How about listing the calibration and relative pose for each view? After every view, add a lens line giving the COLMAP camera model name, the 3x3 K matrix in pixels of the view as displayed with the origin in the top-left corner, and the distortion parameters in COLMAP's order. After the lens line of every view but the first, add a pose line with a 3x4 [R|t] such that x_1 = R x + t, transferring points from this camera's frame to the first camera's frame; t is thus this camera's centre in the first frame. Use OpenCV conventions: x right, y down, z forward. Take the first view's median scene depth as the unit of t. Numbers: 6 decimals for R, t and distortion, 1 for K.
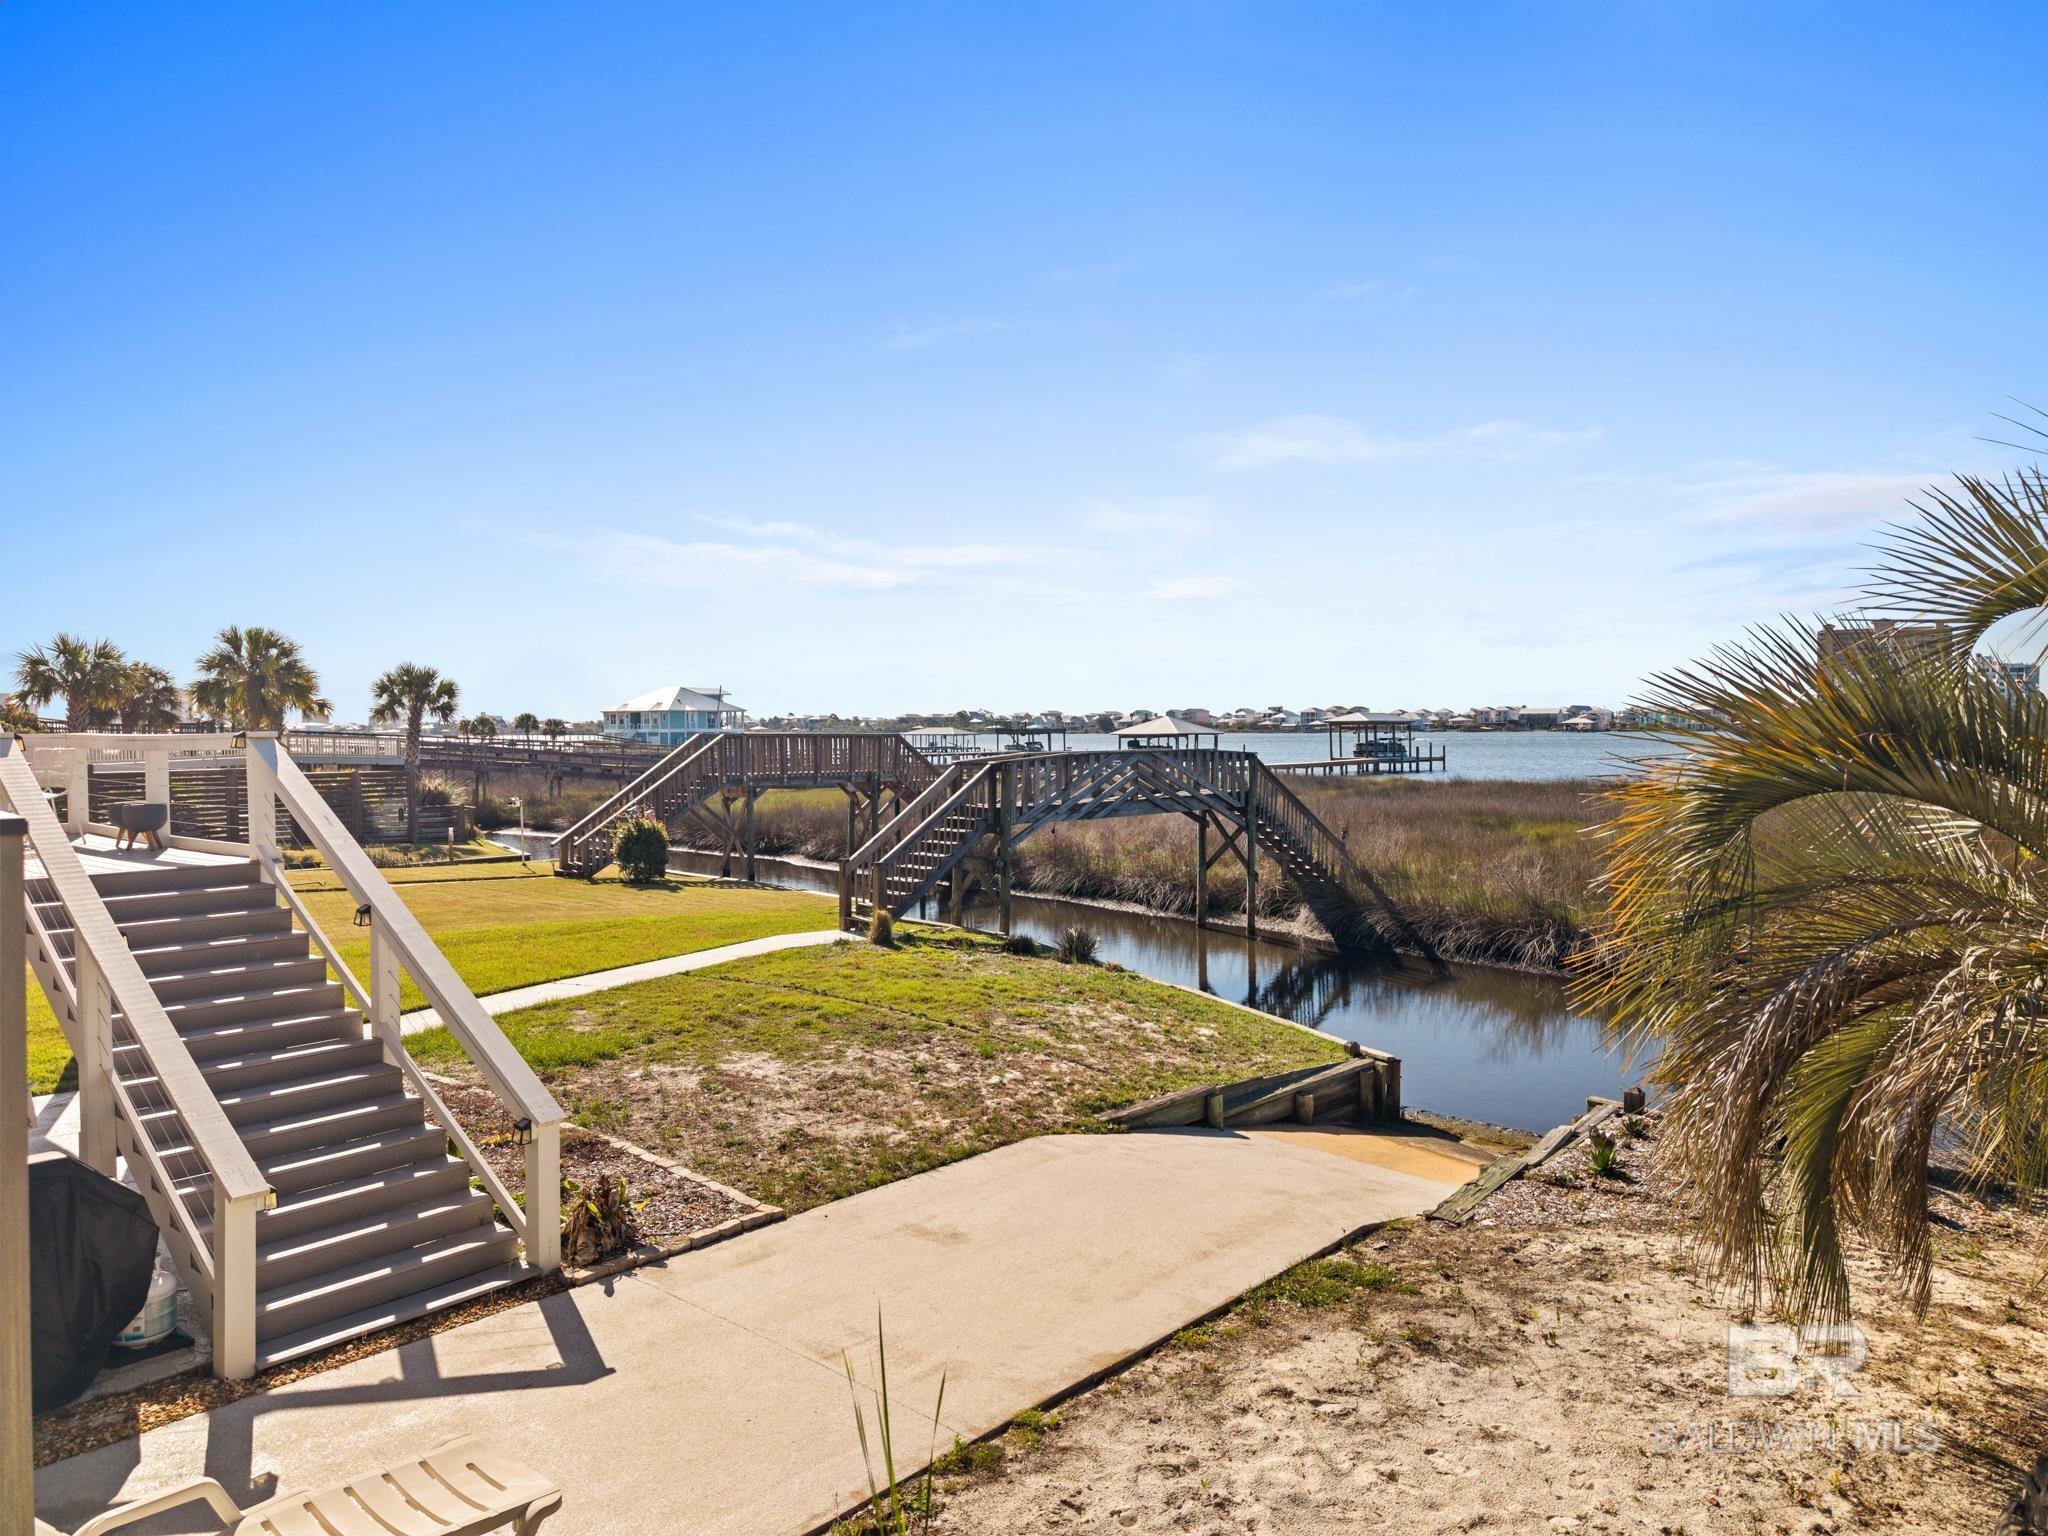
lens RADIAL K [[1360.4, 0, 1024.0], [0, 1360.4, 768.0], [0, 0, 1]] dist [0.056911, -0.073745]
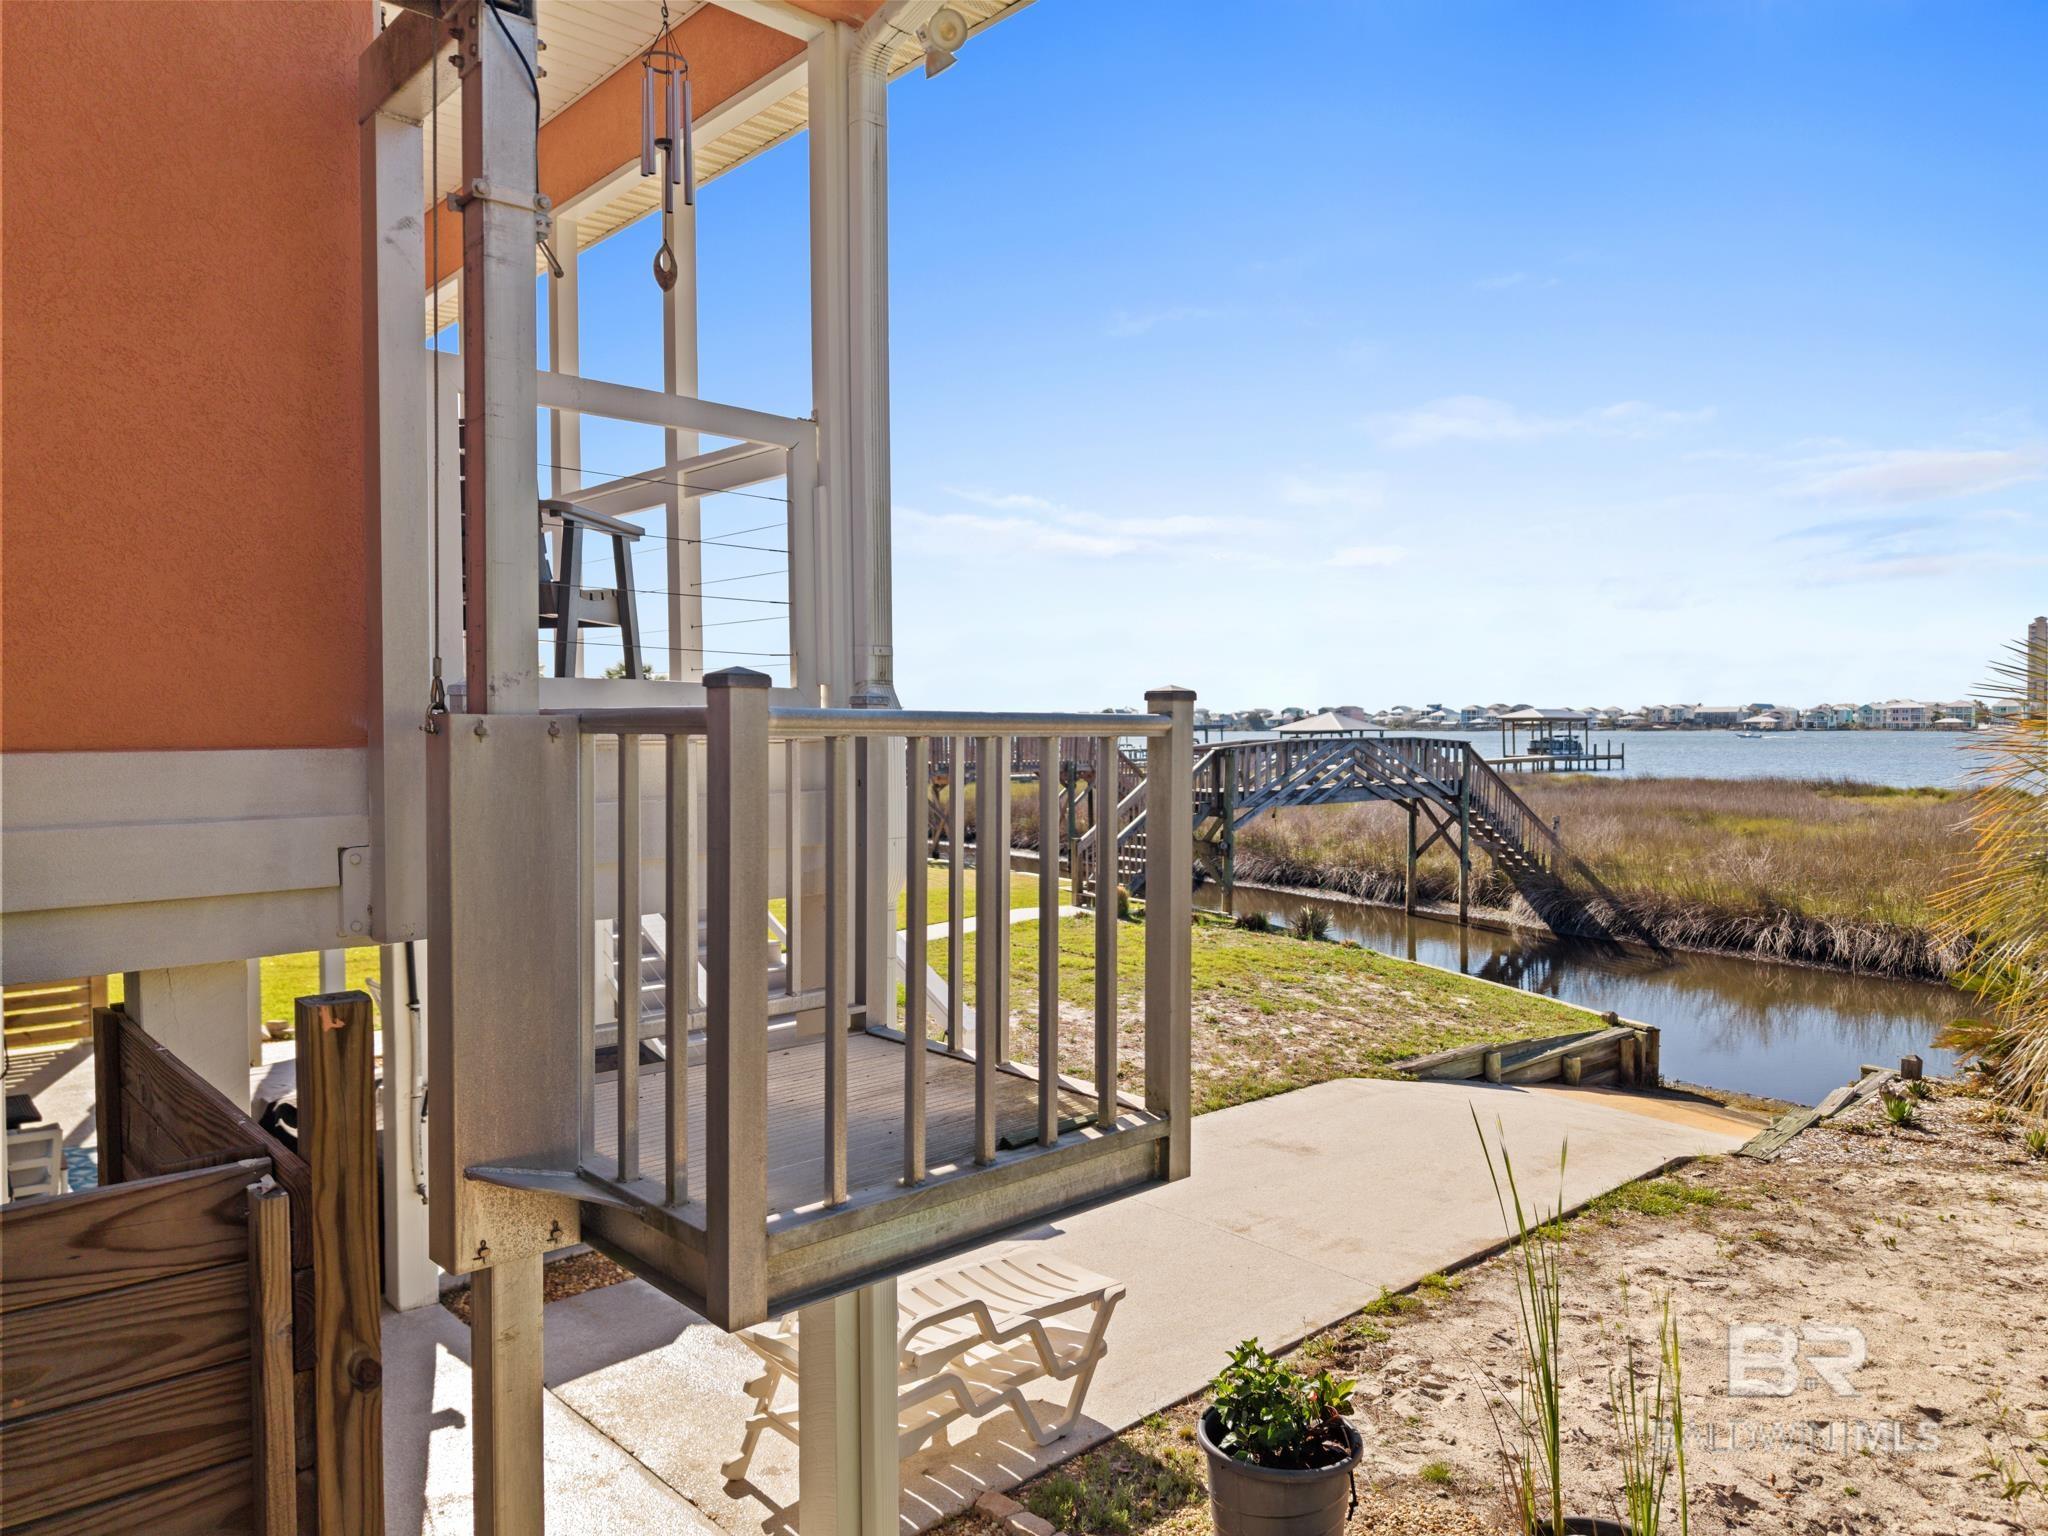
lens RADIAL K [[1367.6, 0, 1024.0], [0, 1367.6, 768.0], [0, 0, 1]] dist [0.021690, -0.022581]
pose [[0.994336, 0.005923, -0.106120, -0.120696], [-0.005767, 0.999982, 0.001775, 0.019925], [0.106128, -0.001153, 0.994352, -0.108488]]
